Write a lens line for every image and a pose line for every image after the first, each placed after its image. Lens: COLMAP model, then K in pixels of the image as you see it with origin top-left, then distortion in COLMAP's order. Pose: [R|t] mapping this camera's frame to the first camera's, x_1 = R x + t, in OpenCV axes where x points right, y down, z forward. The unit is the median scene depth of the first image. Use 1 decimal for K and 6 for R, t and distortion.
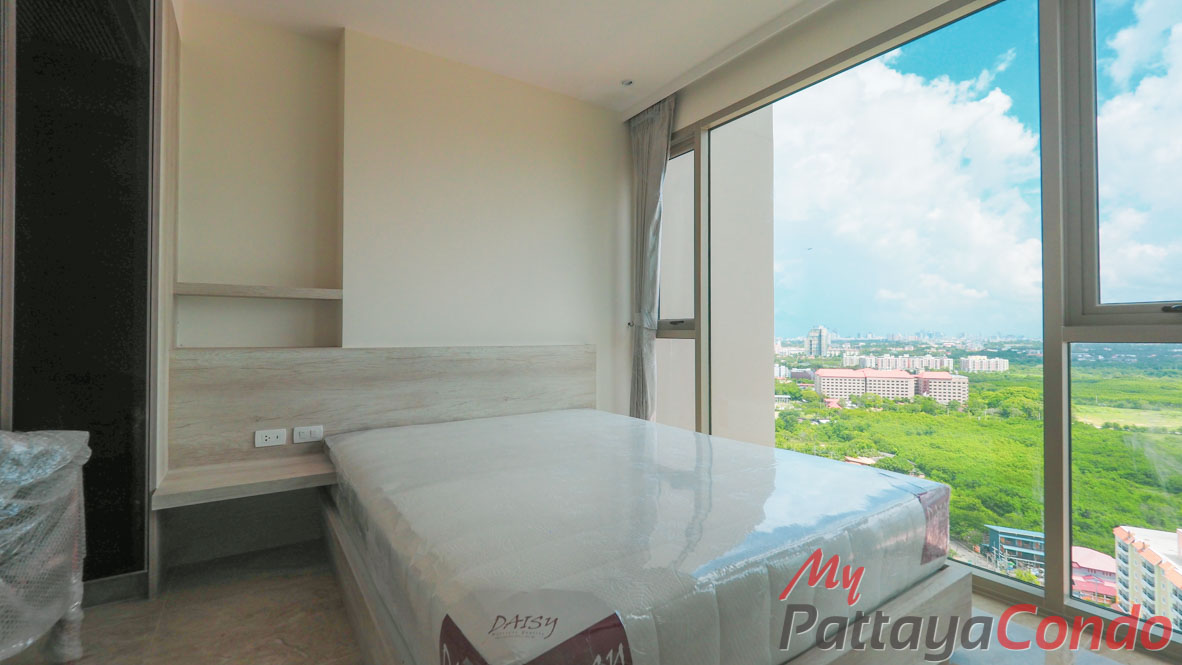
lens RADIAL K [[502.4, 0, 587.1], [0, 502.4, 332.2], [0, 0, 1]] dist [0.007523, 0.000597]
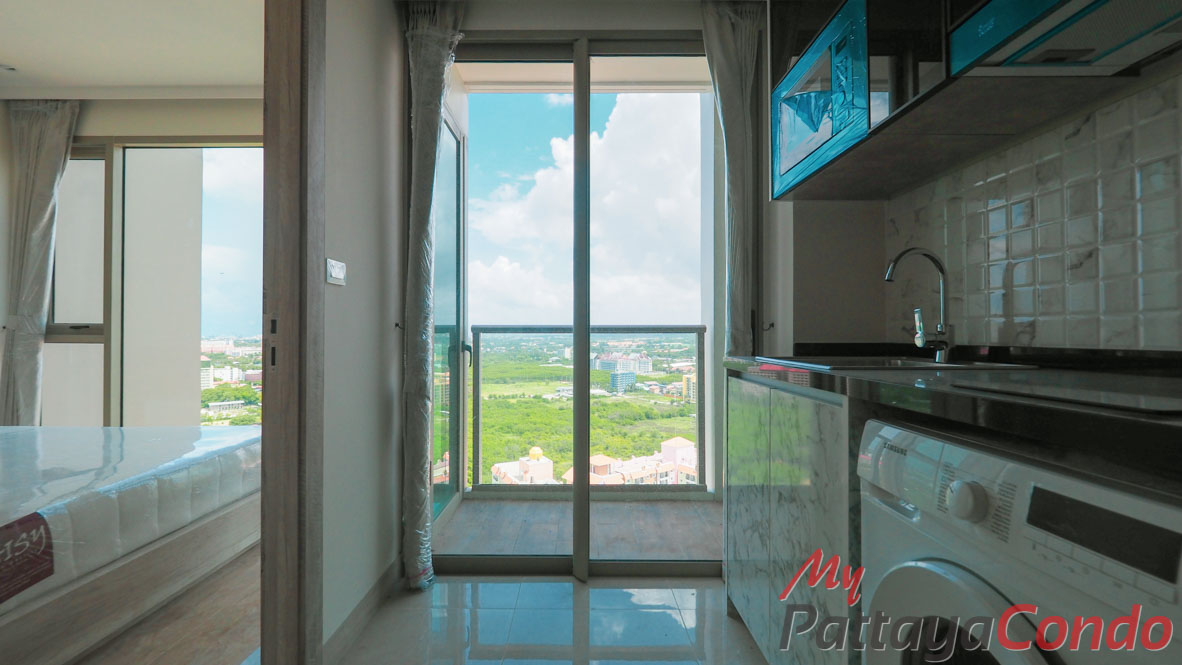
lens RADIAL K [[502.4, 0, 579.9], [0, 502.4, 326.4], [0, 0, 1]] dist [0.007523, 0.000597]
pose [[0.568105, 0.011116, 0.822881, -0.083848], [-0.004080, 0.999935, -0.010691, -0.013353], [-0.822946, 0.002716, 0.568113, -0.388633]]
